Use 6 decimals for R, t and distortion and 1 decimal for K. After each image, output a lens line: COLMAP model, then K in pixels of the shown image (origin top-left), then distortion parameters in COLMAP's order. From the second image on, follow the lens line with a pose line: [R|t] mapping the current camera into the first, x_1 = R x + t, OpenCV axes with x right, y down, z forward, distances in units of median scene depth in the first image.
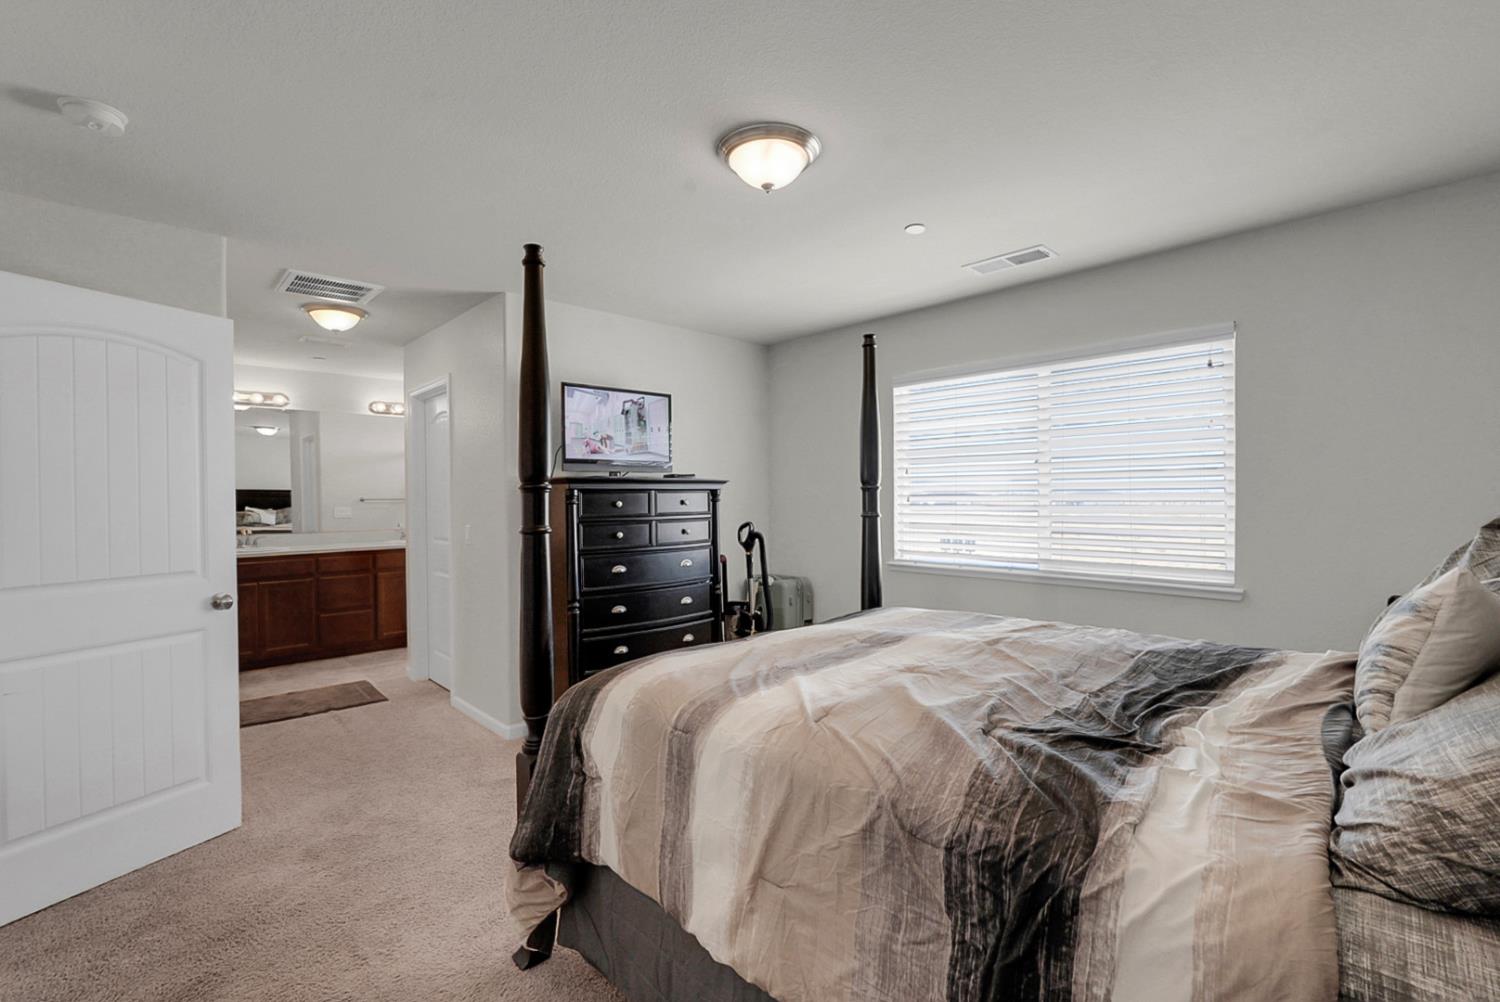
lens RADIAL K [[672.8, 0, 744.1], [0, 672.8, 502.4], [0, 0, 1]] dist [-0.002212, 0.002619]
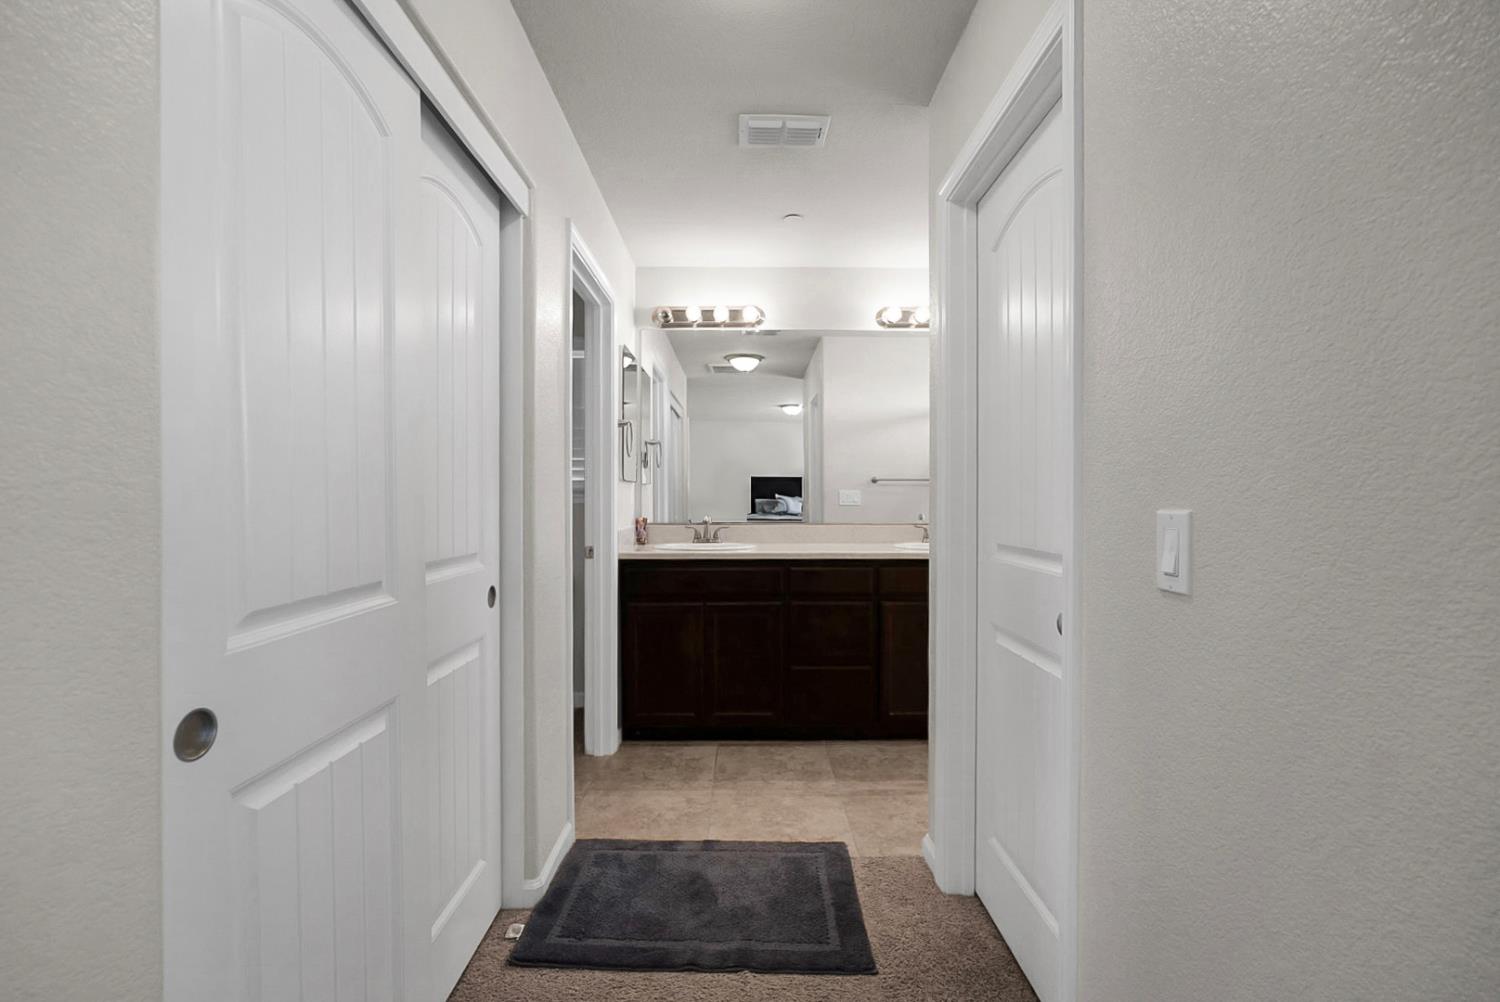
lens RADIAL K [[674.4, 0, 747.5], [0, 674.4, 502.3], [0, 0, 1]] dist [0.001424, 0.001614]
pose [[0.743214, 0.013336, -0.668920, -0.255830], [-0.011971, 0.999906, 0.006633, 0.022168], [0.668946, 0.003078, 0.743304, 0.511351]]
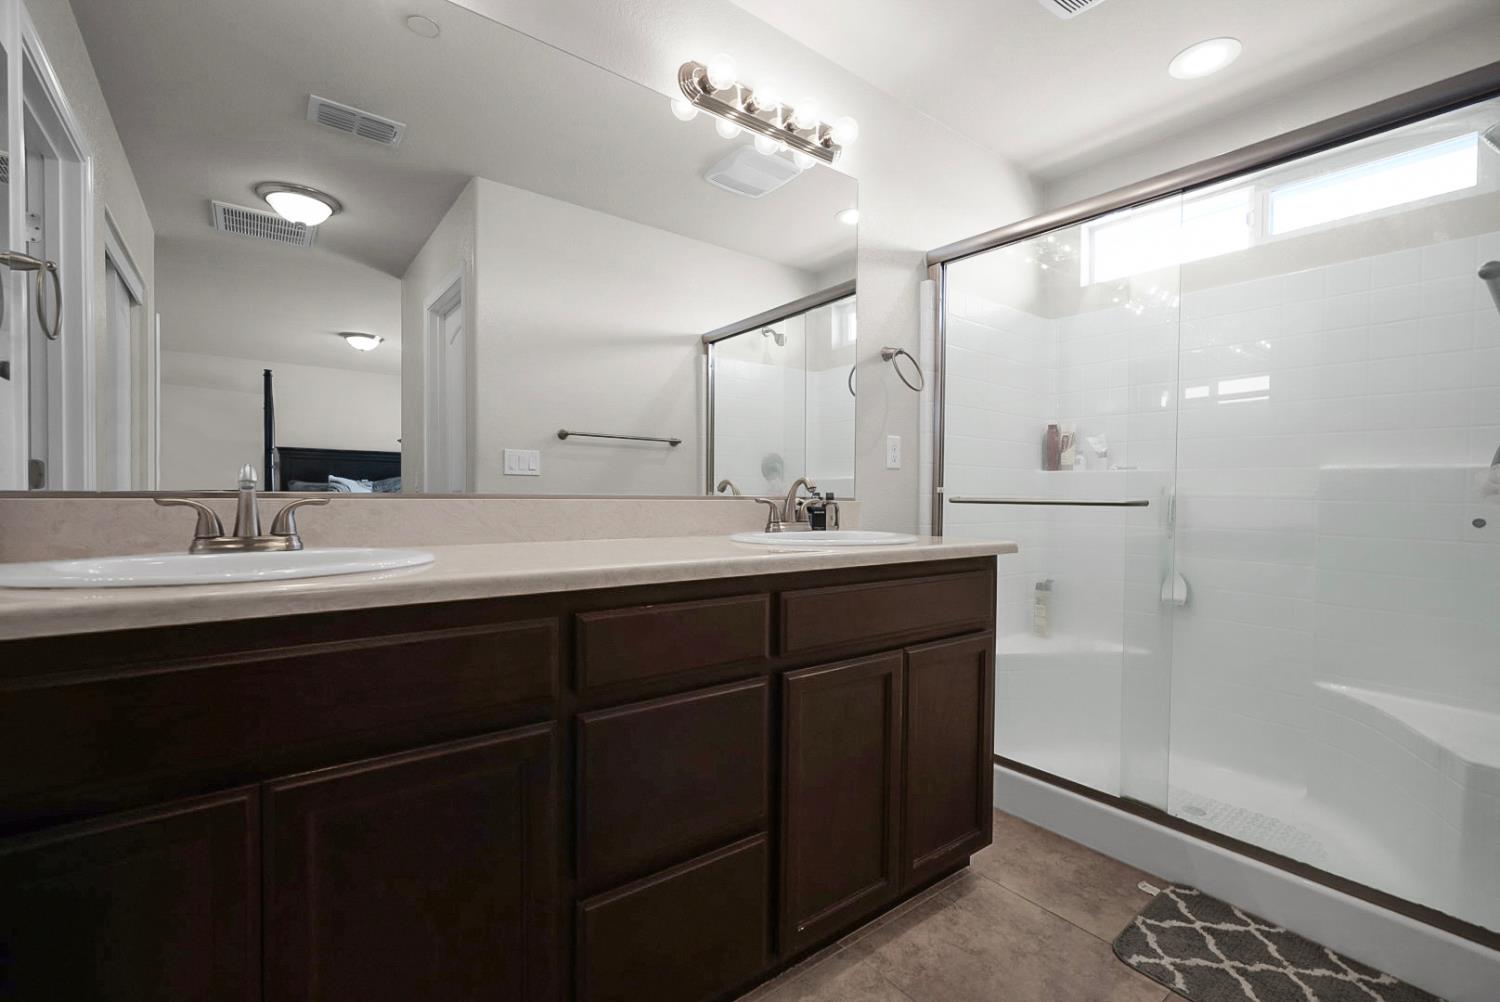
lens RADIAL K [[674.4, 0, 753.9], [0, 674.4, 496.9], [0, 0, 1]] dist [0.001424, 0.001614]
pose [[0.995402, 0.009892, -0.095273, -0.530347], [-0.010144, 0.999946, -0.002159, 0.046931], [0.095247, 0.003115, 0.995449, 0.764108]]
